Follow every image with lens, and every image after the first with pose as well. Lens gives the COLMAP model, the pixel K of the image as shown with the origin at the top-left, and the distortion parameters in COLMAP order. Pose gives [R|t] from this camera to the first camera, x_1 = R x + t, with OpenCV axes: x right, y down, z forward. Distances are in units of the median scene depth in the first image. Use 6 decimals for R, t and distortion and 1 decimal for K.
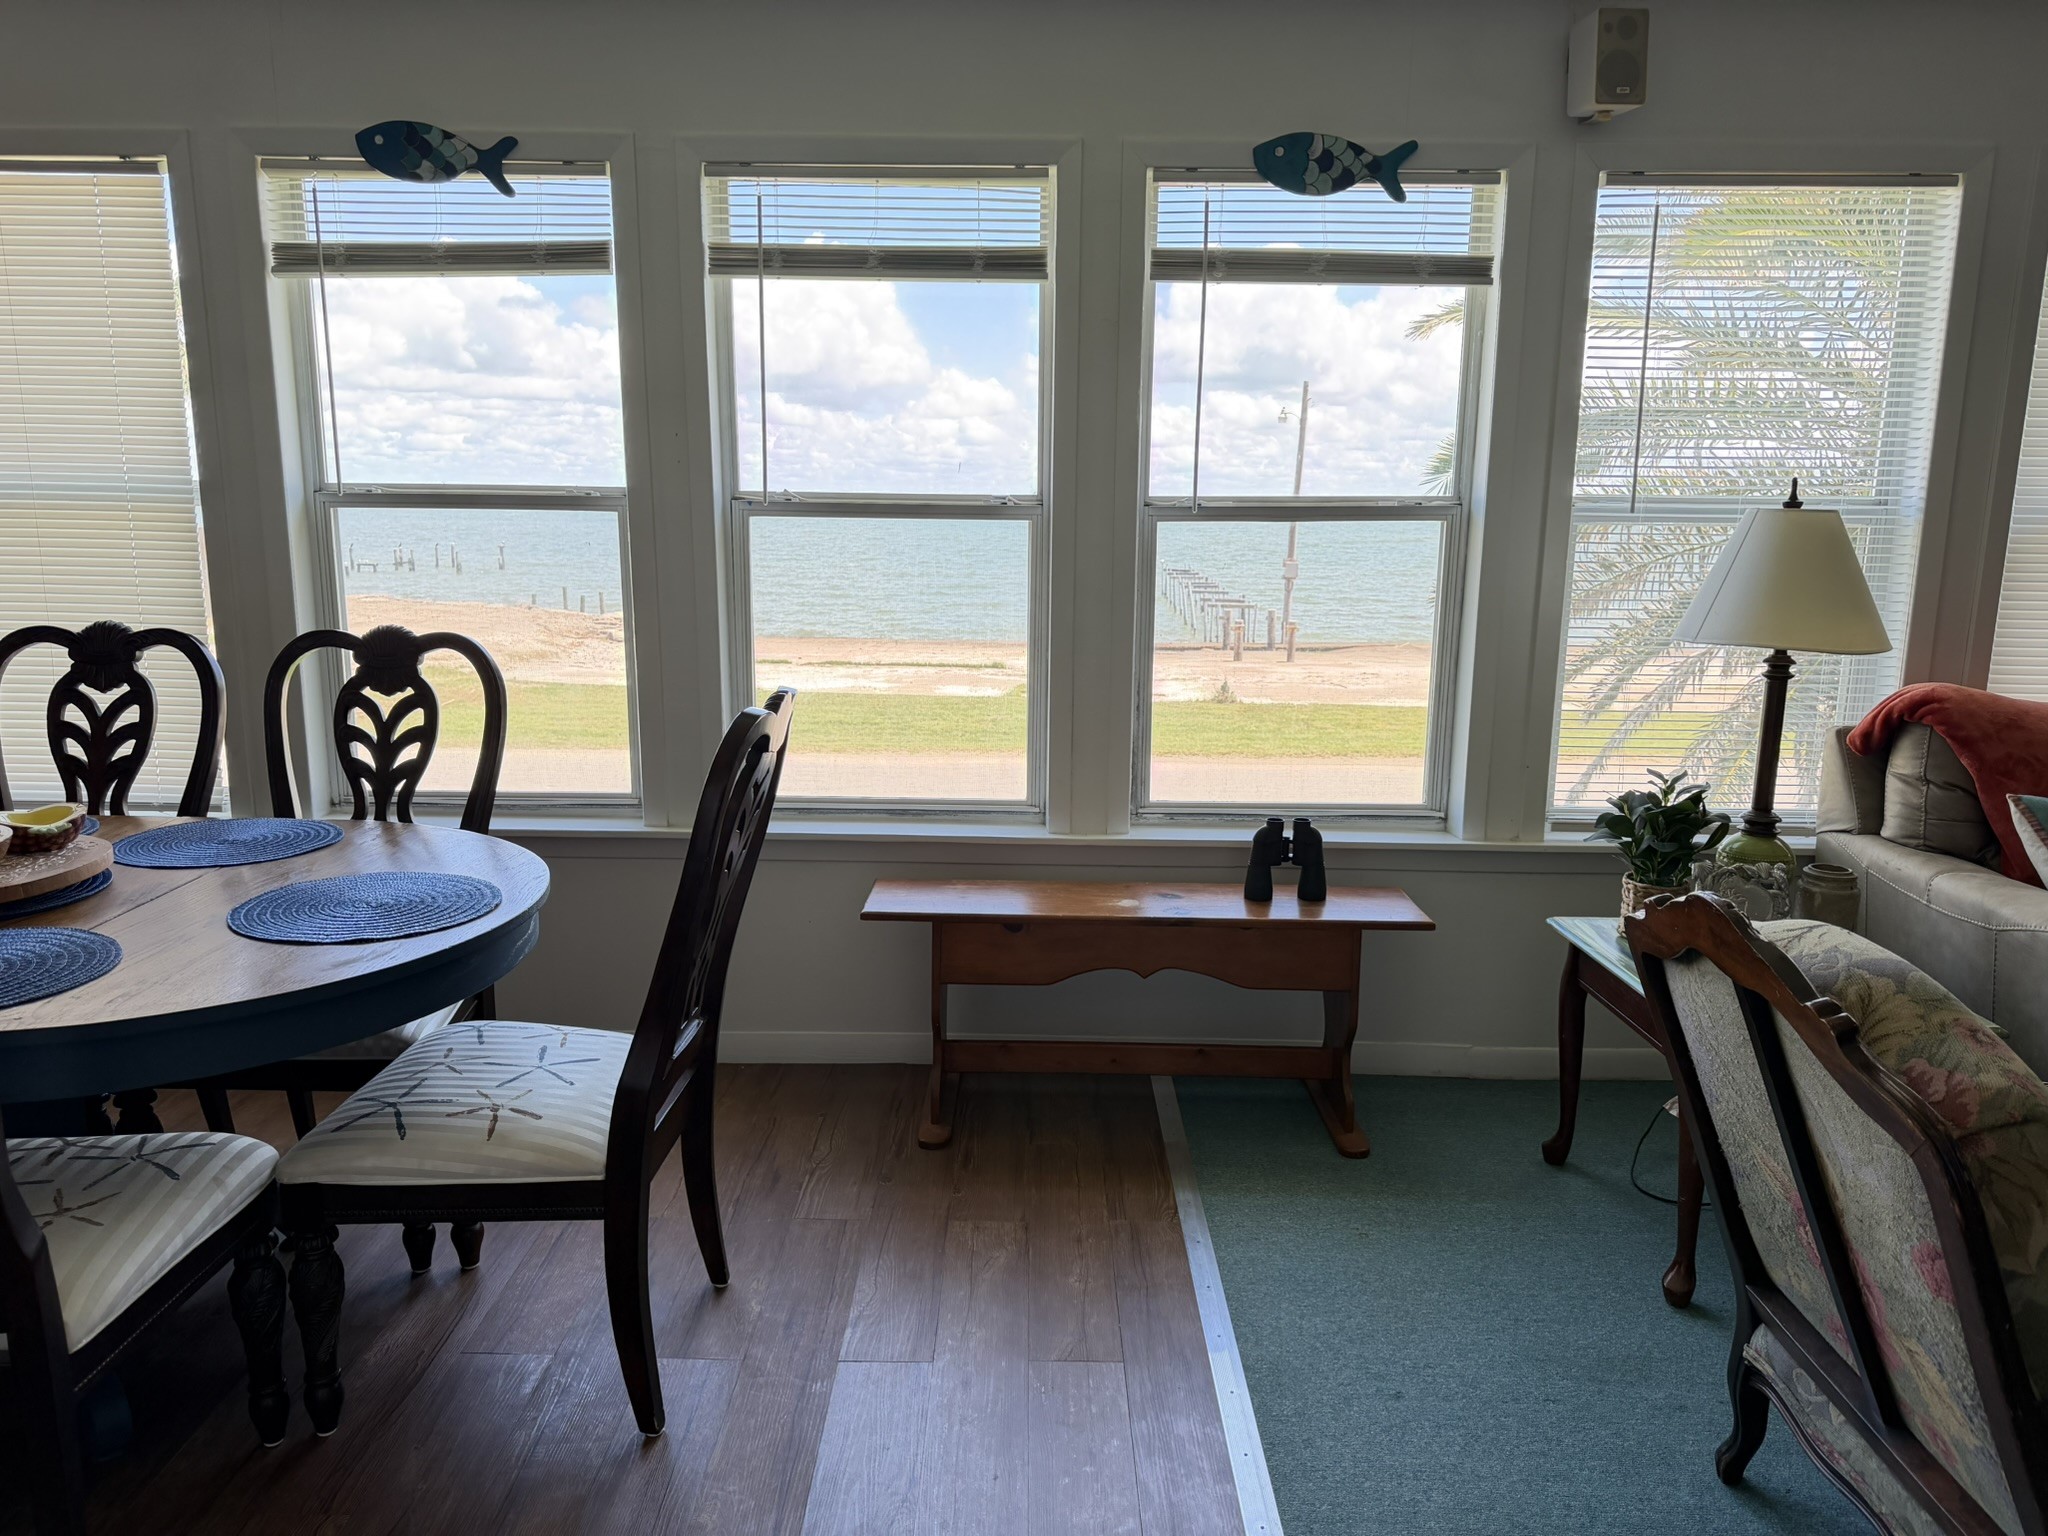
lens RADIAL K [[1447.6, 0, 1008.0], [0, 1447.6, 782.4], [0, 0, 1]] dist [0.055505, -0.073016]
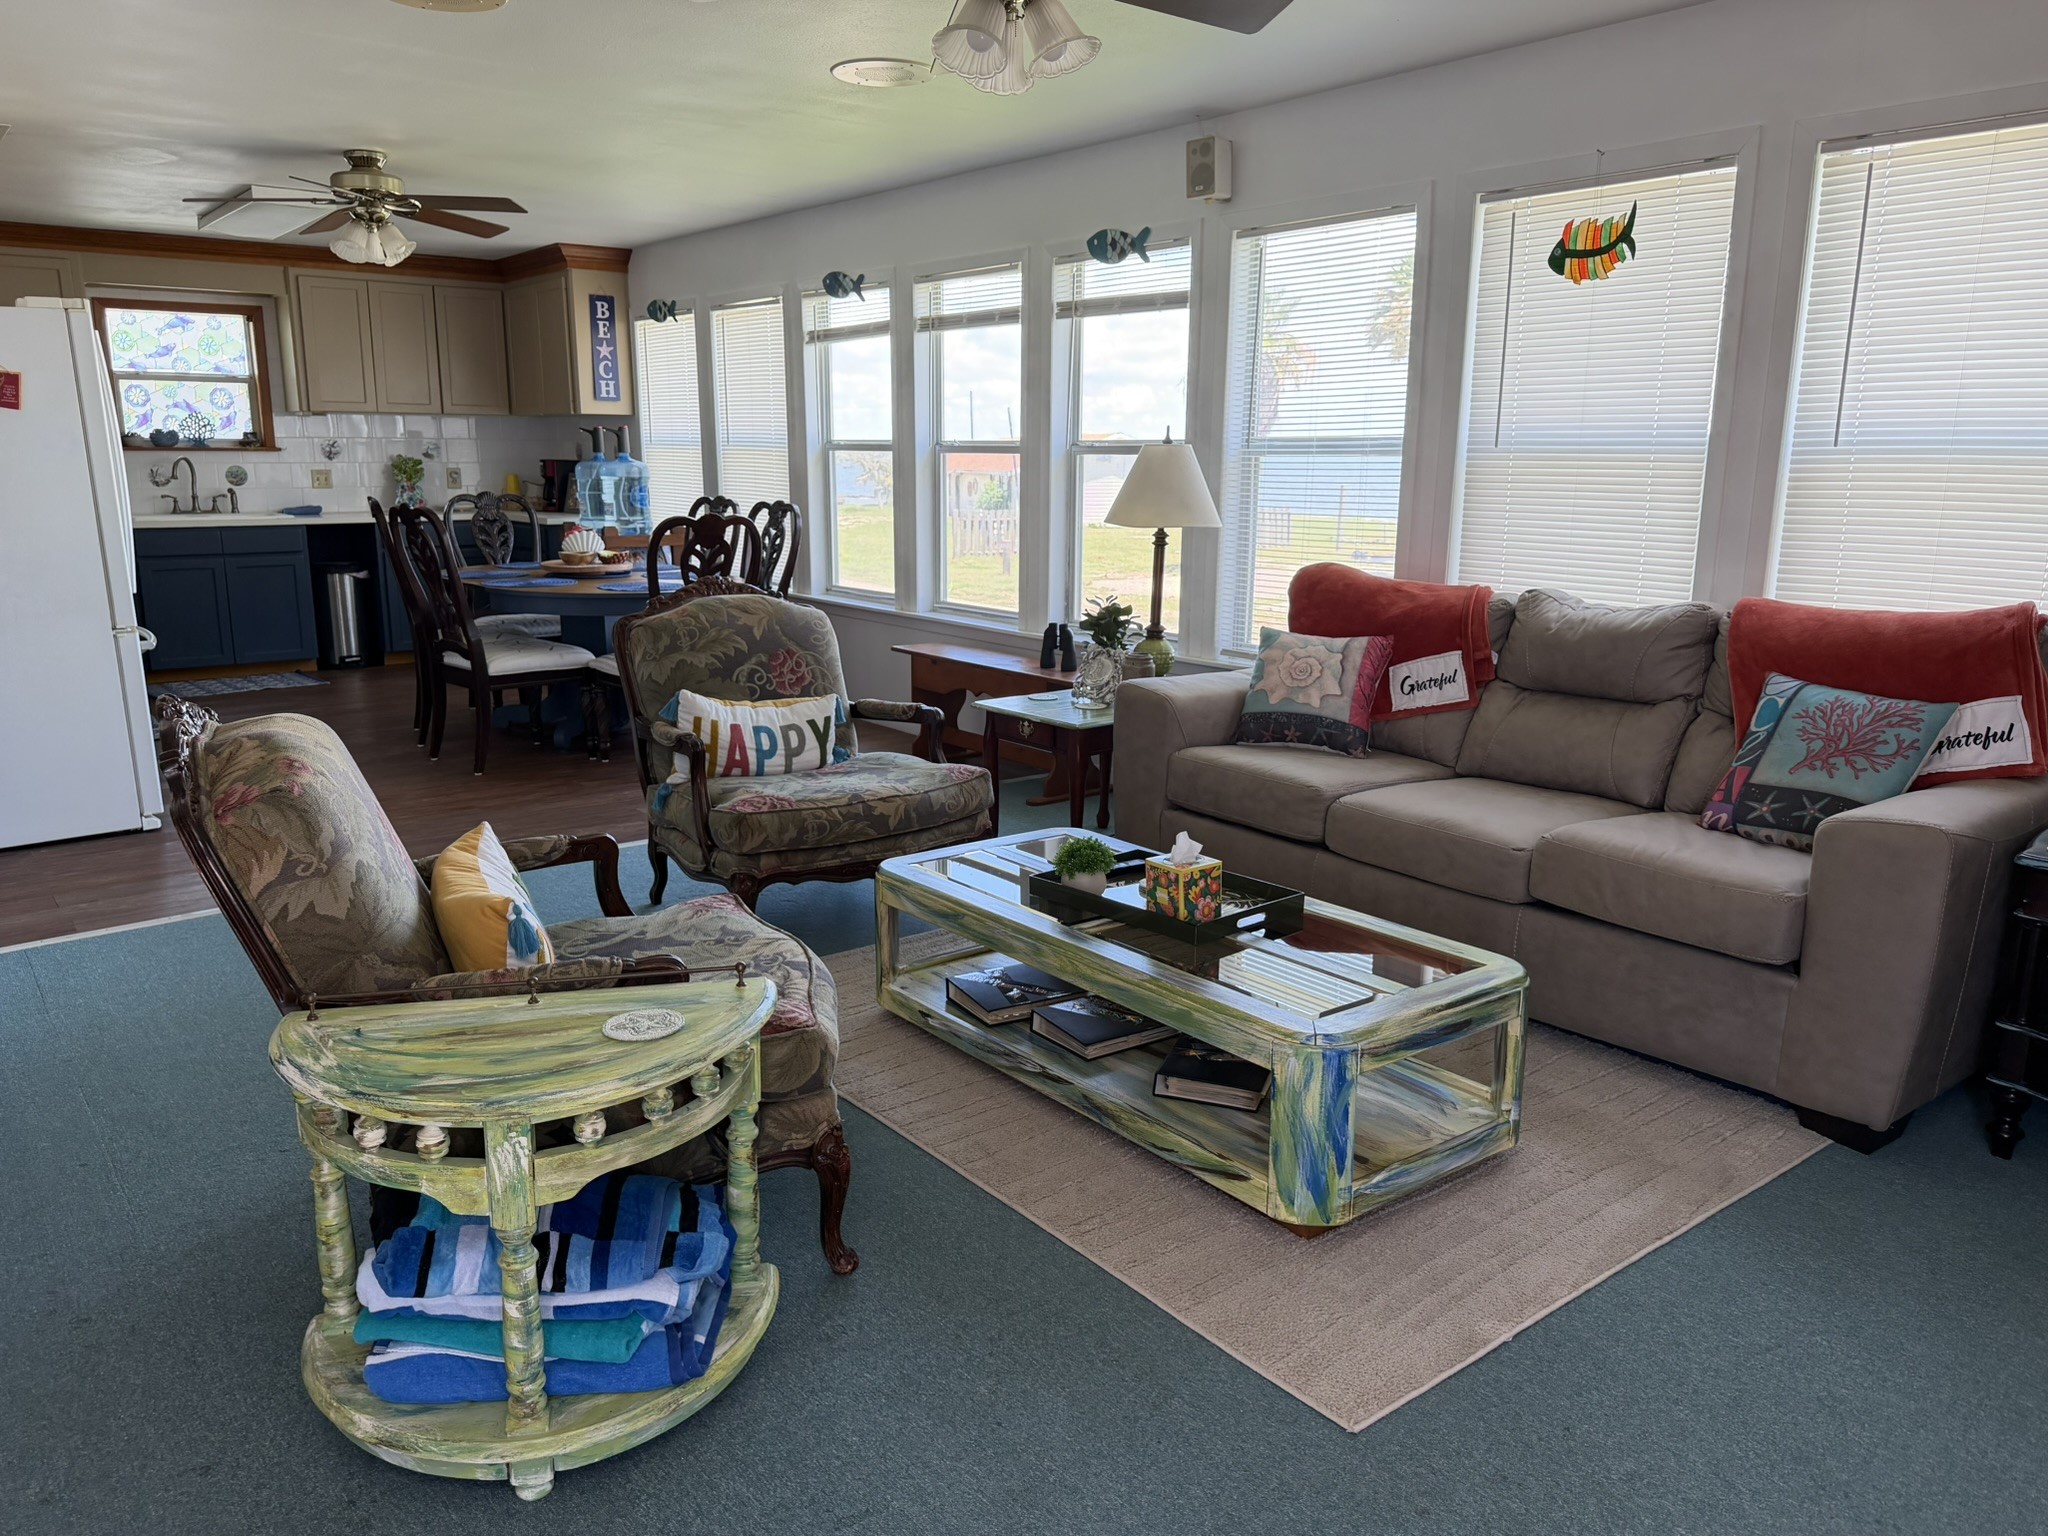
lens RADIAL K [[1447.6, 0, 1031.6], [0, 1447.6, 783.3], [0, 0, 1]] dist [0.055505, -0.073016]
pose [[0.640073, 0.166776, -0.749995, 1.557405], [-0.151990, 0.984351, 0.089175, 0.067065], [0.753130, 0.056913, 0.655405, -0.175660]]
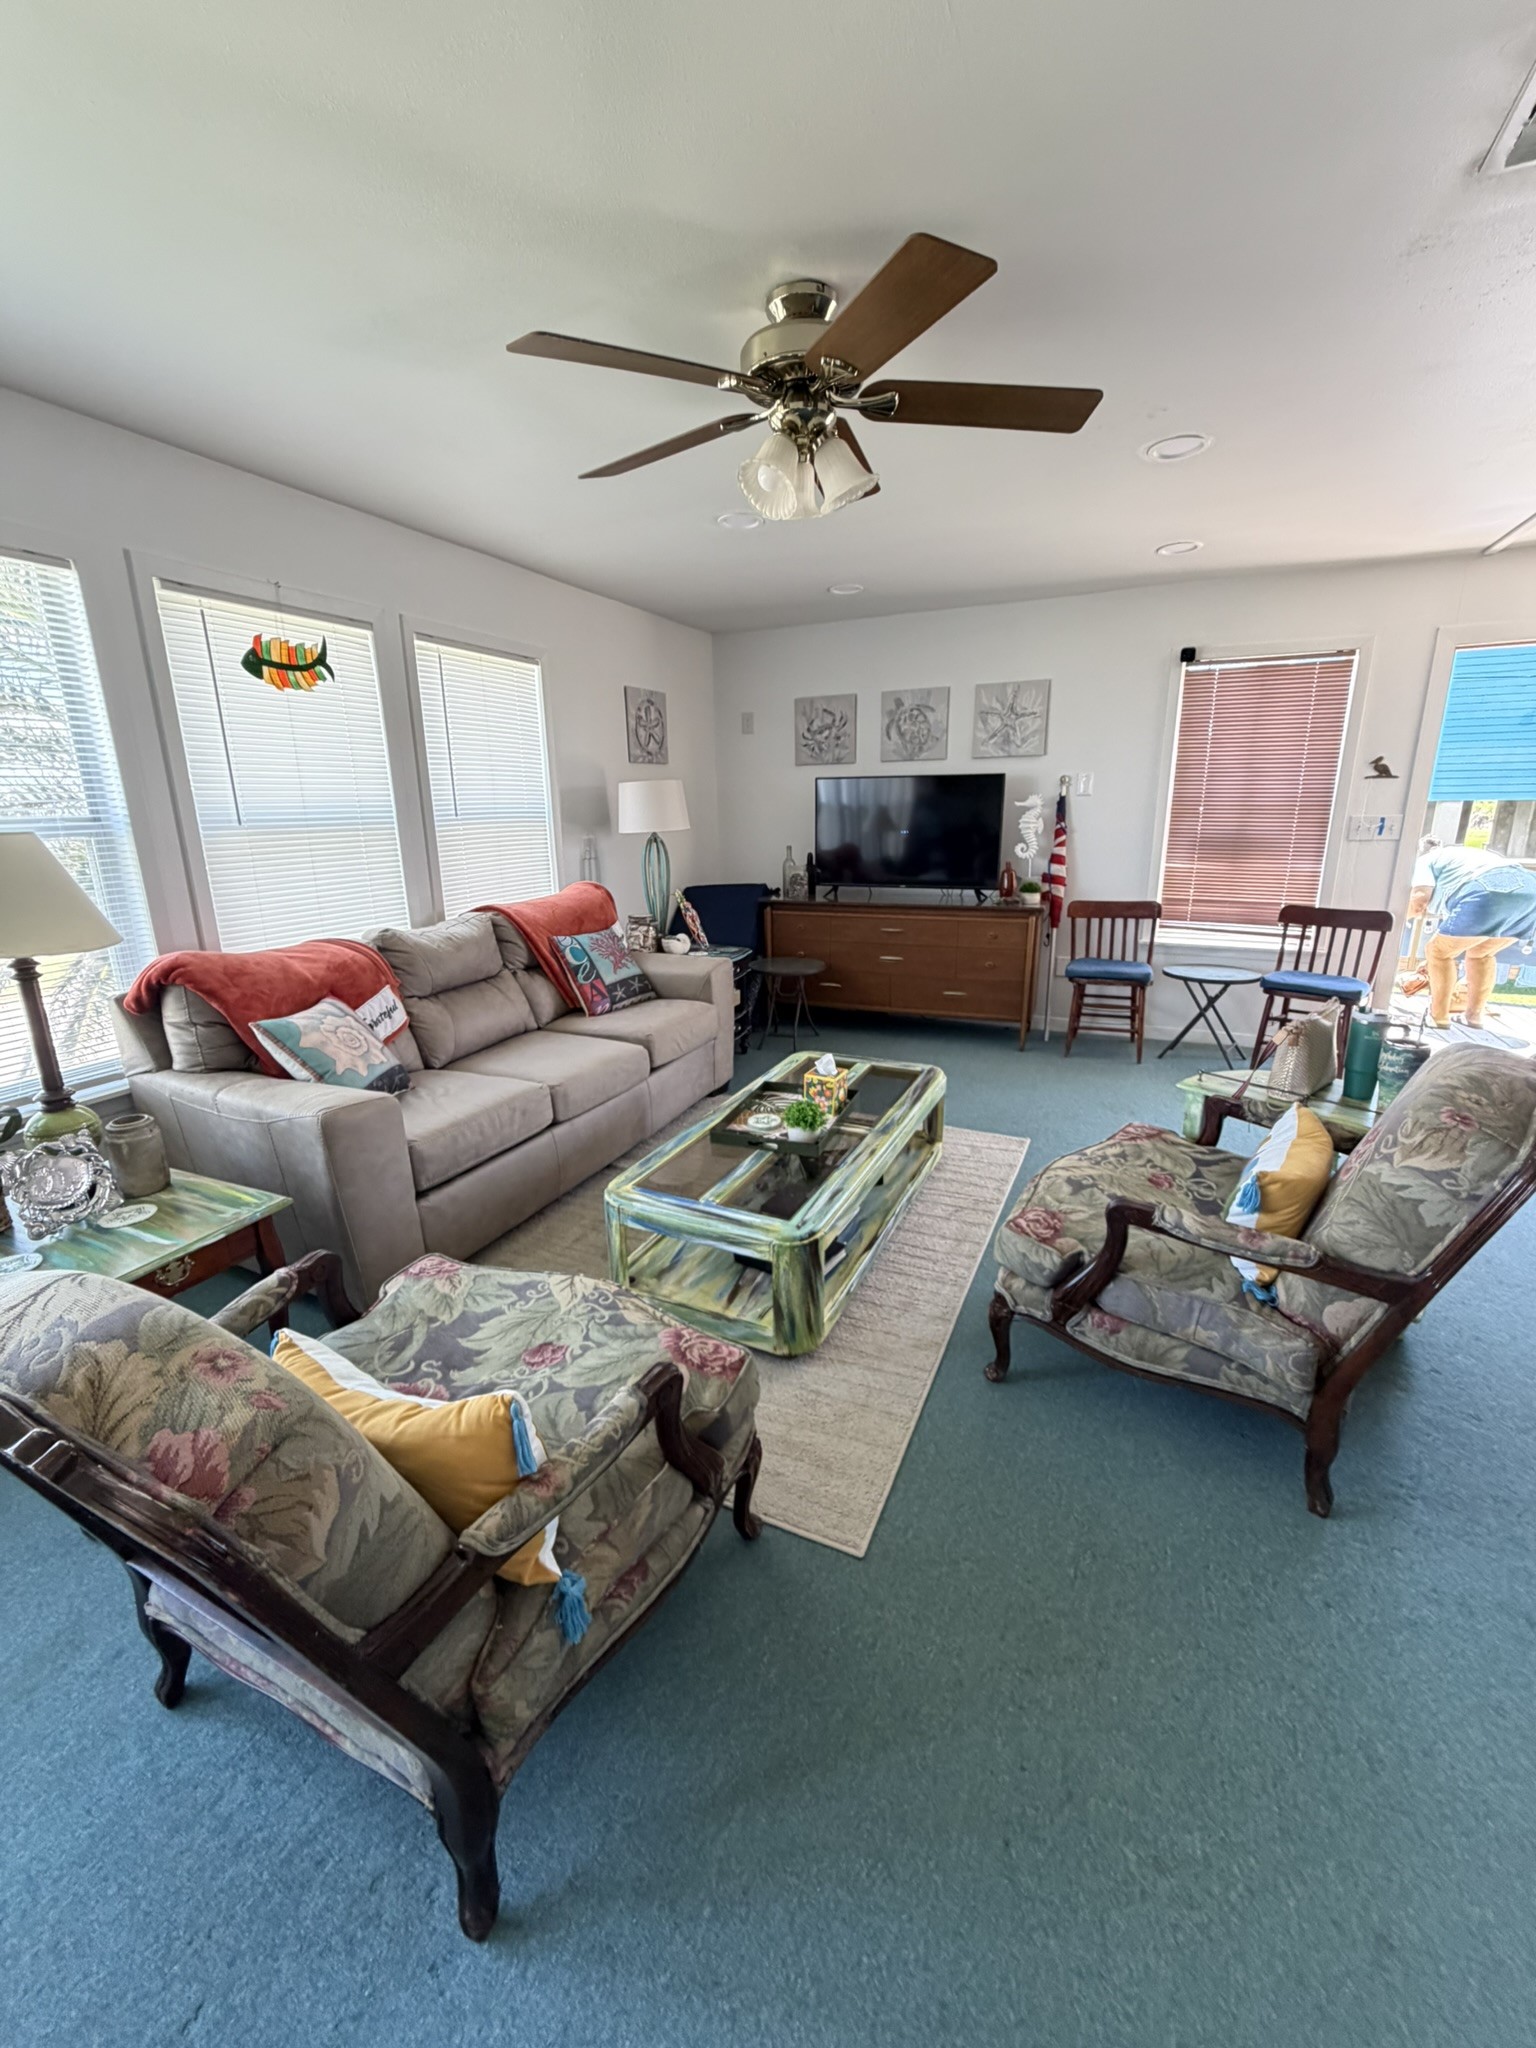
lens RADIAL K [[817.5, 0, 761.4], [0, 817.5, 1024.4], [0, 0, 1]] dist [-0.001287, 0.000054]
pose [[0.417402, -0.256199, 0.871859, 0.175189], [0.190523, 0.962783, 0.191705, -0.045139], [-0.888525, 0.086091, 0.450679, 0.171927]]
